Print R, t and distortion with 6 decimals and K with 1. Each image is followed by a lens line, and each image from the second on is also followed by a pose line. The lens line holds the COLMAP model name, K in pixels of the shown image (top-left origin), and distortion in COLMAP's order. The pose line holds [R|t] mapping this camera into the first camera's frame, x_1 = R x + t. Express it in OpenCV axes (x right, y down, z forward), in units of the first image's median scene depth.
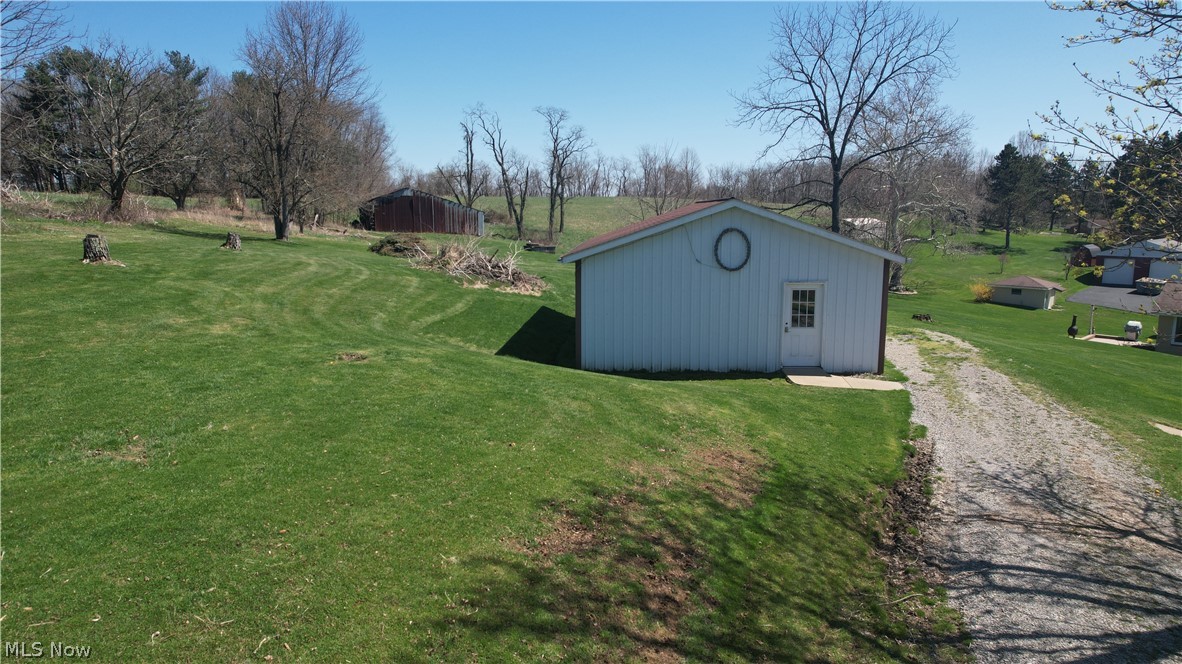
lens RADIAL K [[744.7, 0, 588.0], [0, 744.7, 329.8], [0, 0, 1]] dist [-0.031404, 0.021435]
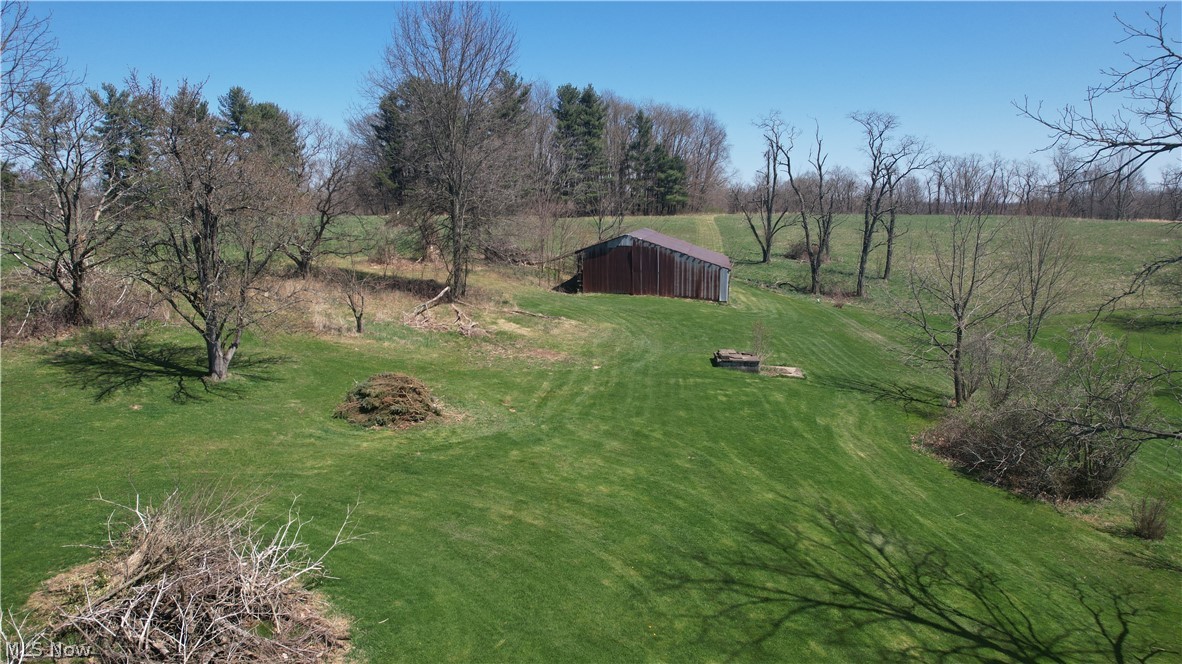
lens RADIAL K [[744.7, 0, 591.1], [0, 744.7, 330.3], [0, 0, 1]] dist [-0.031404, 0.021435]
pose [[0.874953, 0.080776, -0.477422, 0.091273], [-0.079779, 0.996561, 0.022401, -0.105525], [0.477590, 0.018489, 0.878389, 0.310049]]
